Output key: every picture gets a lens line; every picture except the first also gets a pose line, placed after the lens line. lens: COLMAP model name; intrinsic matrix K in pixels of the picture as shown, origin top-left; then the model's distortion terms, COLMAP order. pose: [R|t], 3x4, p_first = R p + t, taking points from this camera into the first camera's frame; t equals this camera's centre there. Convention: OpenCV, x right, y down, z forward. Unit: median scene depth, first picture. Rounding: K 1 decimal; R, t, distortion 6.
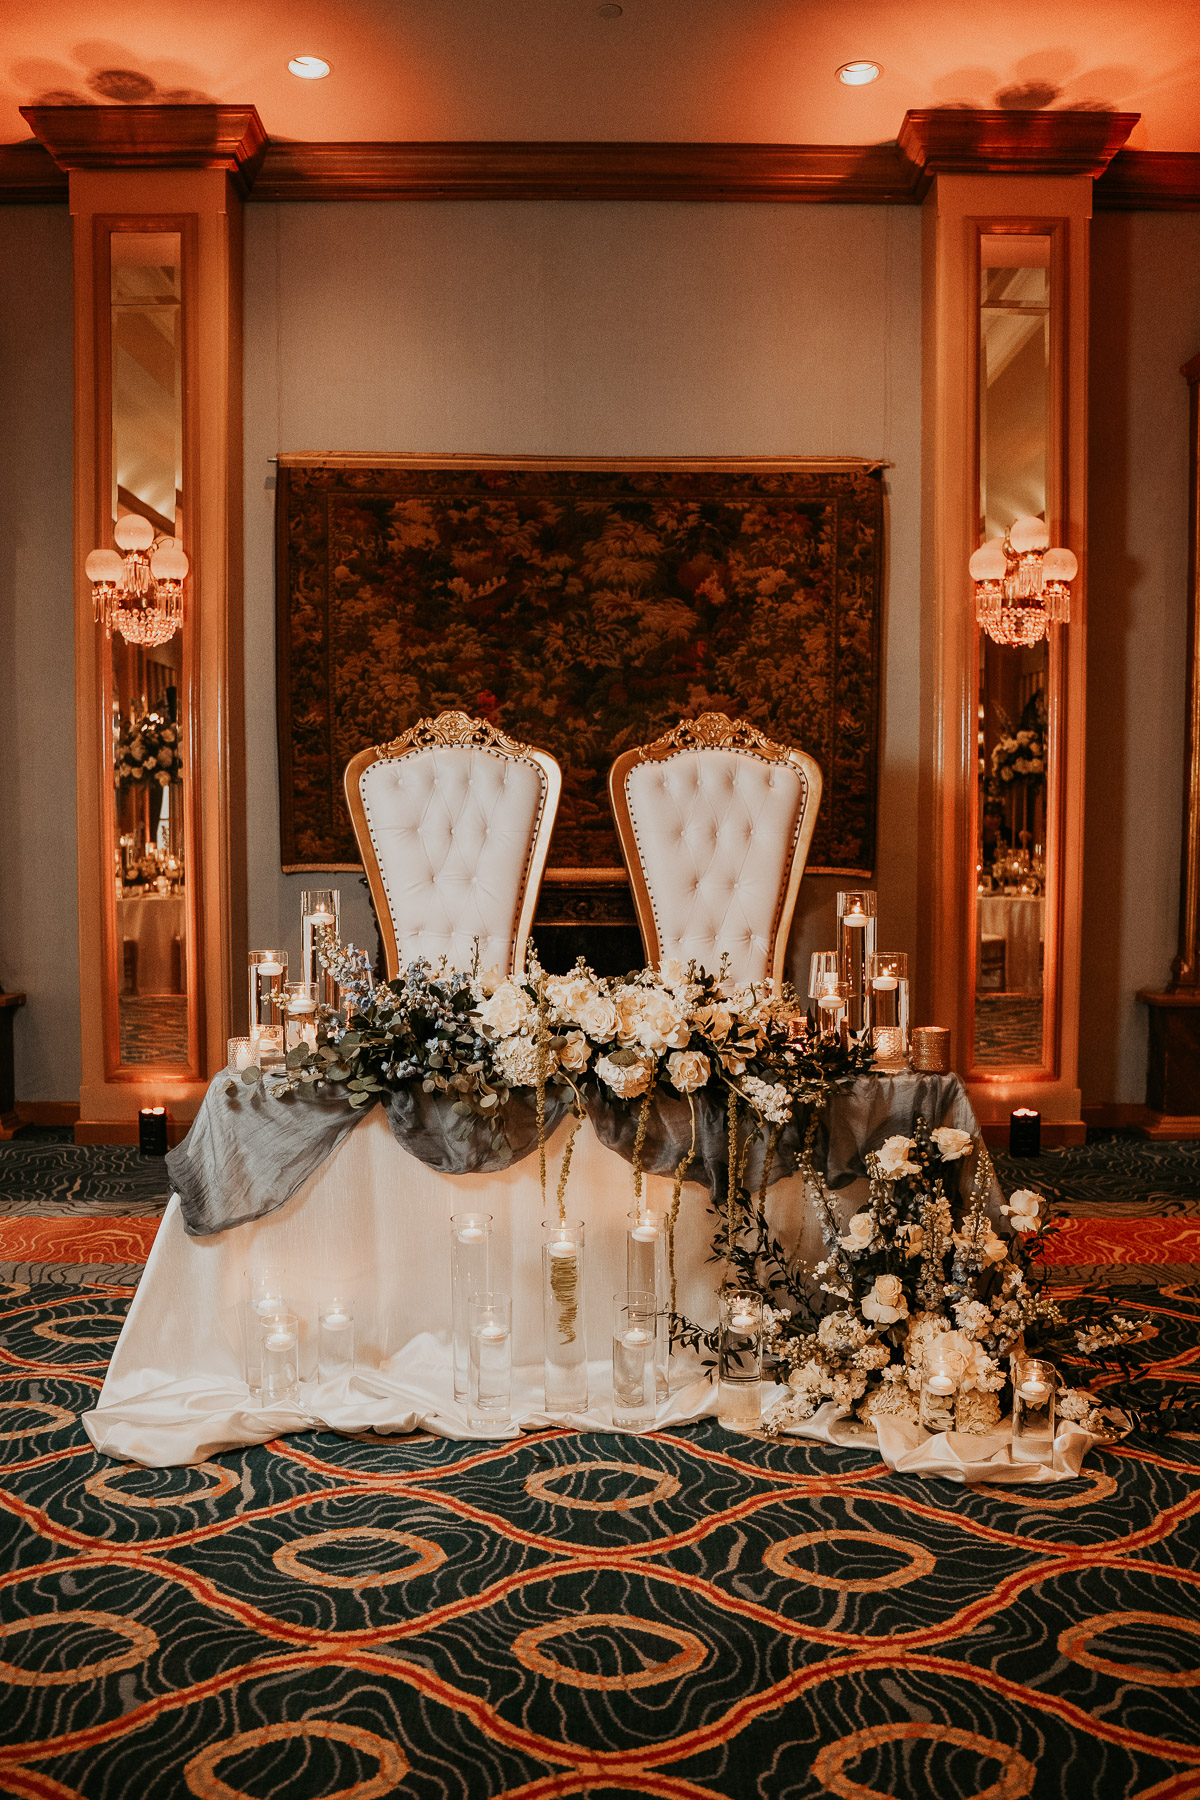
lens RADIAL K [[1433.3, 0, 600.0], [0, 1433.3, 900.0], [0, 0, 1]] dist [-0.091436, 0.005097]
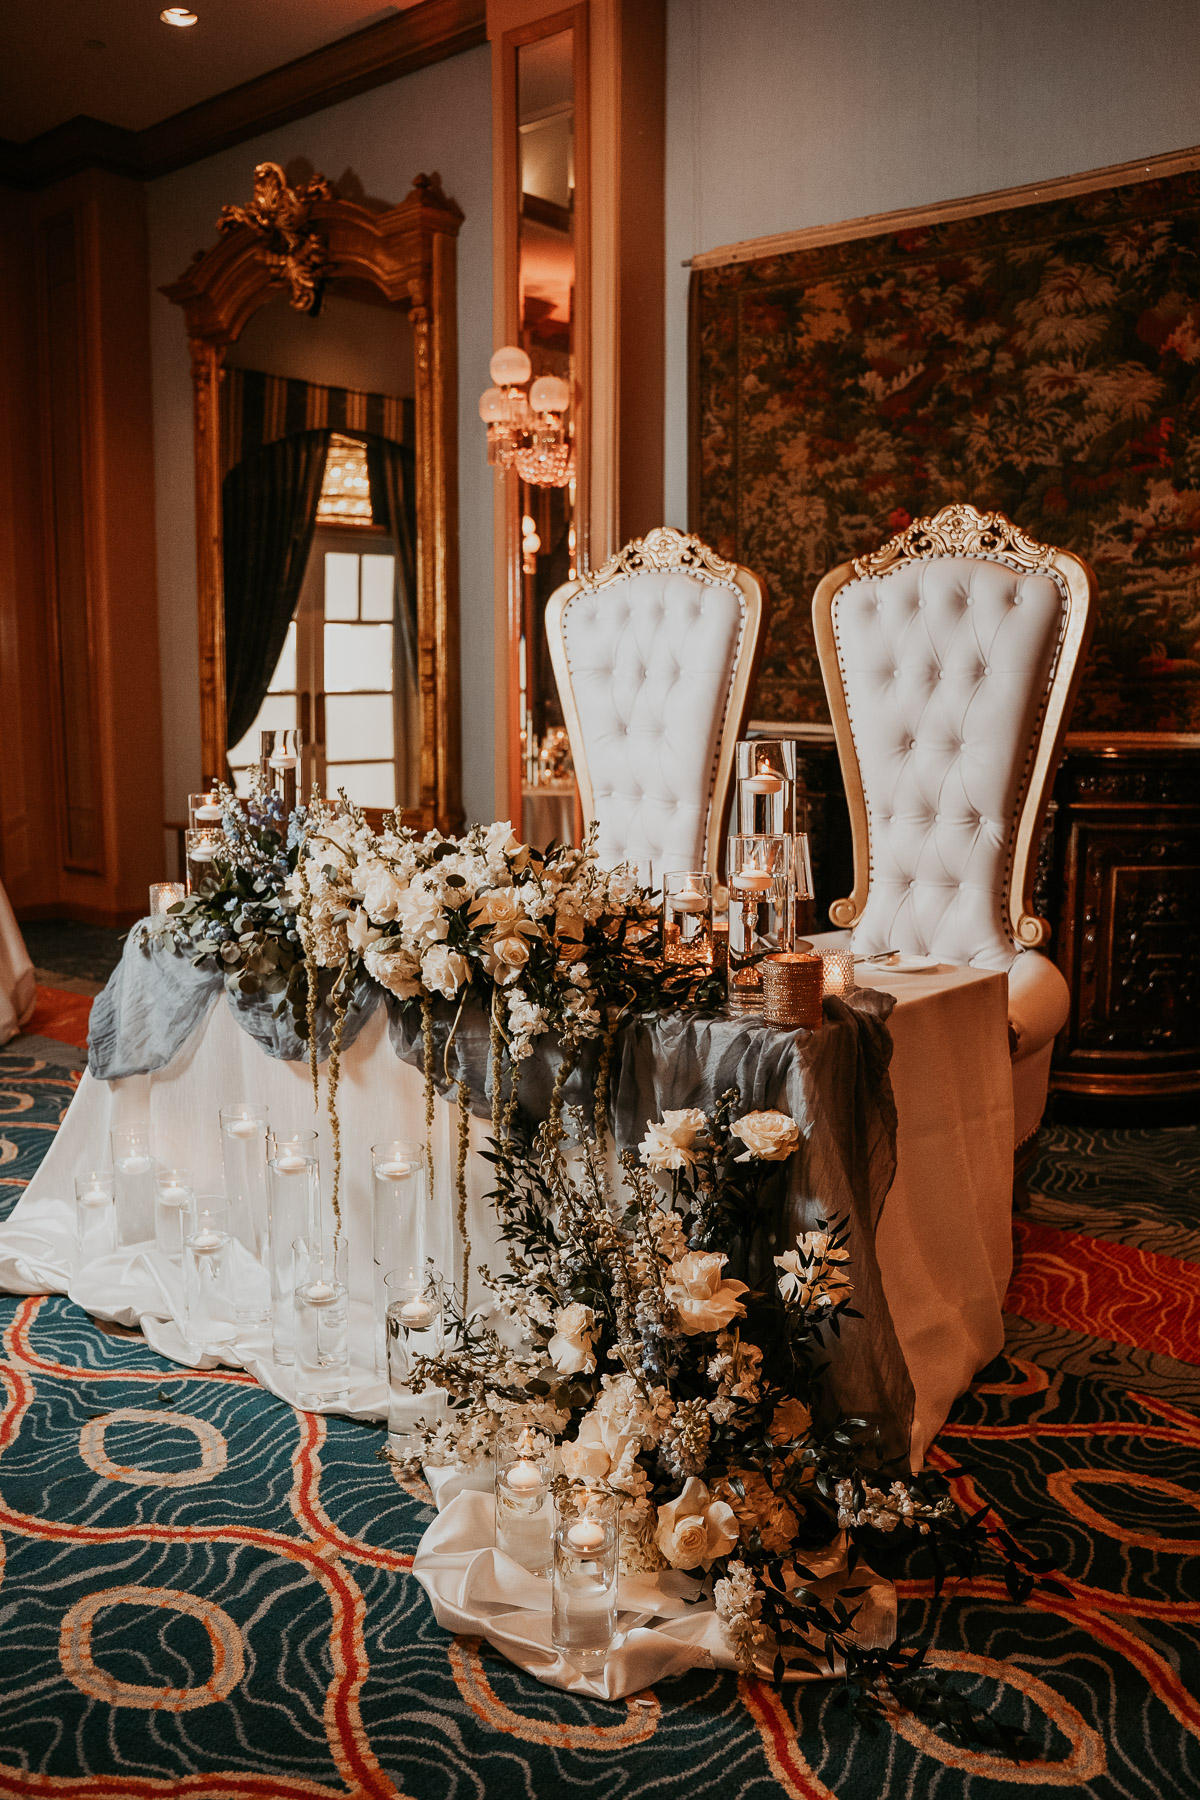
lens RADIAL K [[1460.9, 0, 600.0], [0, 1460.9, 900.0], [0, 0, 1]] dist [-0.097778, 0.066145]
pose [[0.764561, 0.087619, -0.638569, 0.336930], [-0.036713, 0.995029, 0.092573, 0.004367], [0.643505, -0.047334, 0.763977, 0.257824]]
